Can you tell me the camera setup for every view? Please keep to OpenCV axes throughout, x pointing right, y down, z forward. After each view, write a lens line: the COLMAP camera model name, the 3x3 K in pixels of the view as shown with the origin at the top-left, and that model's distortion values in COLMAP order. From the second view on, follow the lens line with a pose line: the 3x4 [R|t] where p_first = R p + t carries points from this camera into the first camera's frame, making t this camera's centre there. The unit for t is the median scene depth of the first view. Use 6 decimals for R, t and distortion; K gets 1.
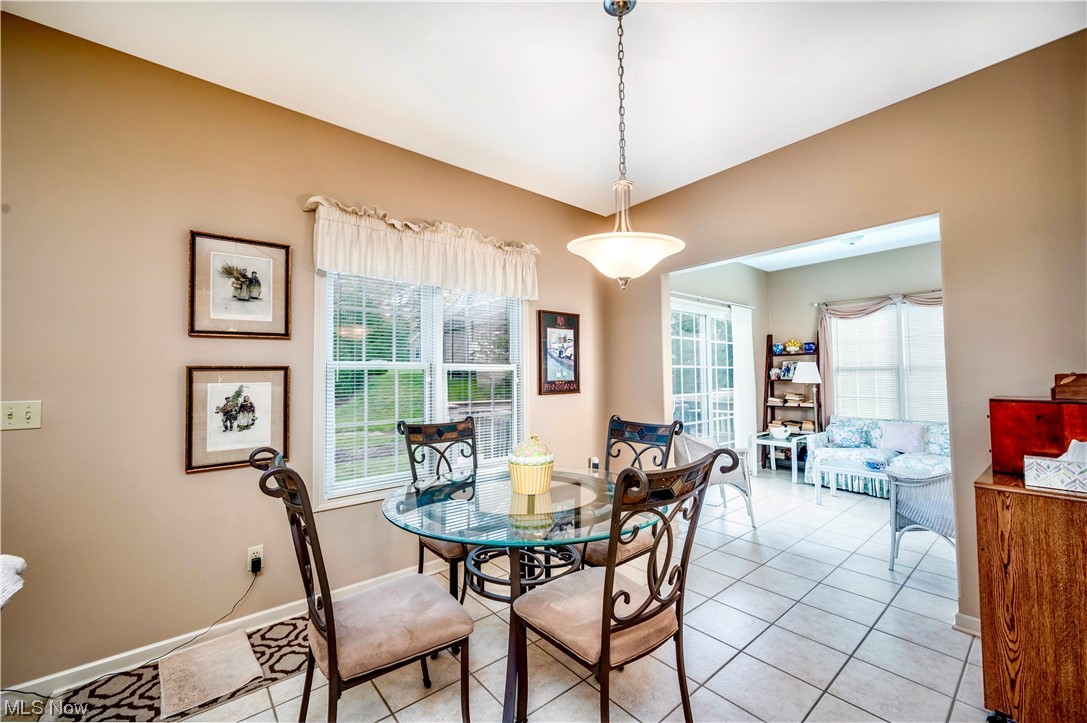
lens RADIAL K [[436.1, 0, 543.2], [0, 436.1, 358.7], [0, 0, 1]] dist [0.000654, 0.000035]
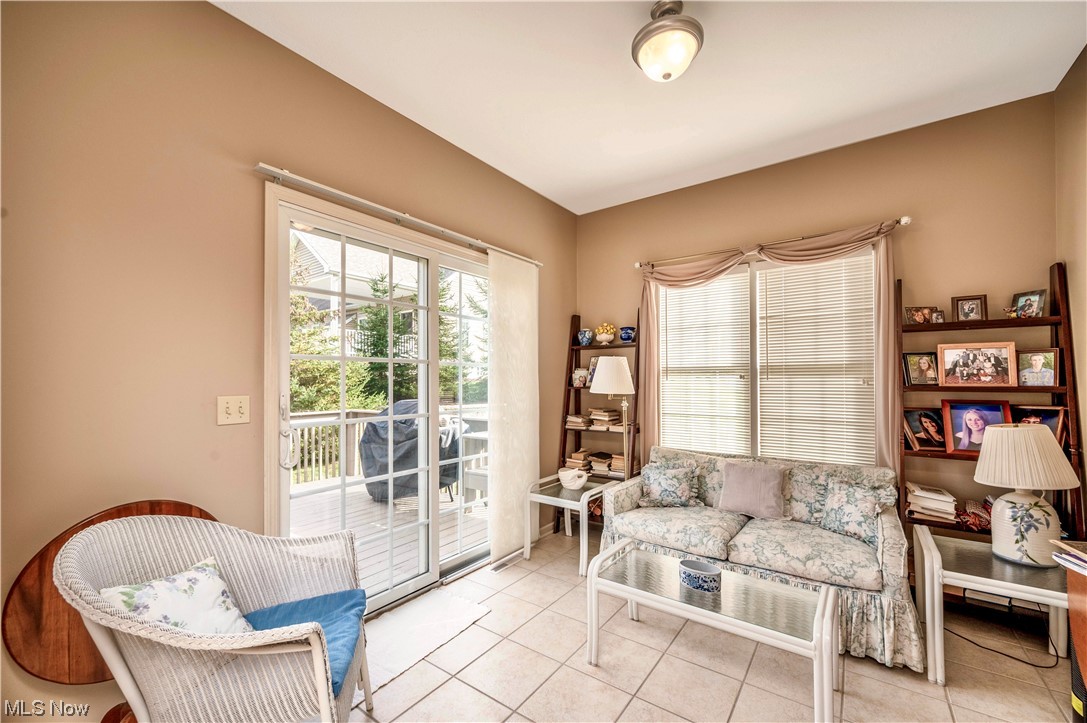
lens RADIAL K [[439.8, 0, 544.7], [0, 439.8, 376.3], [0, 0, 1]] dist [0.000610, 0.000075]
pose [[0.968901, 0.007192, 0.247343, 0.352692], [-0.014857, 0.999465, 0.029136, 0.016611], [-0.247001, -0.031905, 0.968490, 0.435127]]
